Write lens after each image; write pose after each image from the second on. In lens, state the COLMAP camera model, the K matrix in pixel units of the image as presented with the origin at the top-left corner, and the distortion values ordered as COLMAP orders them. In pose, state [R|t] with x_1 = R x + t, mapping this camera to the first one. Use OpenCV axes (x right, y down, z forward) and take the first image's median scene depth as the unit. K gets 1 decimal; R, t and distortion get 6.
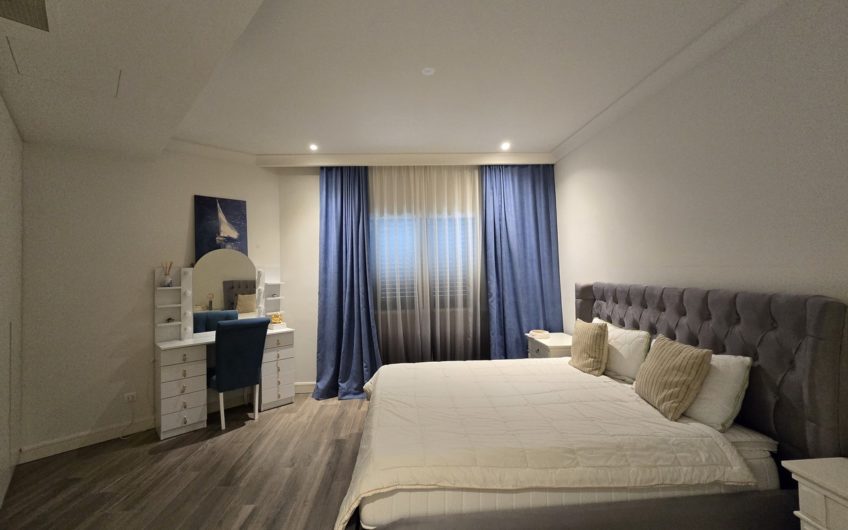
lens RADIAL K [[348.3, 0, 419.0], [0, 348.3, 265.2], [0, 0, 1]] dist [-0.008288, 0.001774]
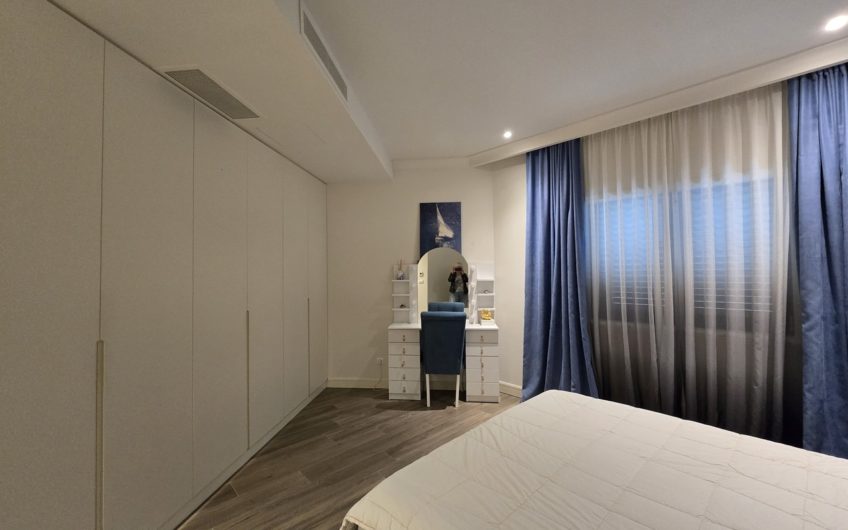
lens RADIAL K [[348.3, 0, 420.4], [0, 348.3, 264.9], [0, 0, 1]] dist [-0.008288, 0.001774]
pose [[0.643826, 0.005916, -0.765149, 0.234575], [0.008612, 0.999851, 0.014977, -0.007718], [0.765124, -0.016232, 0.643679, 0.203210]]
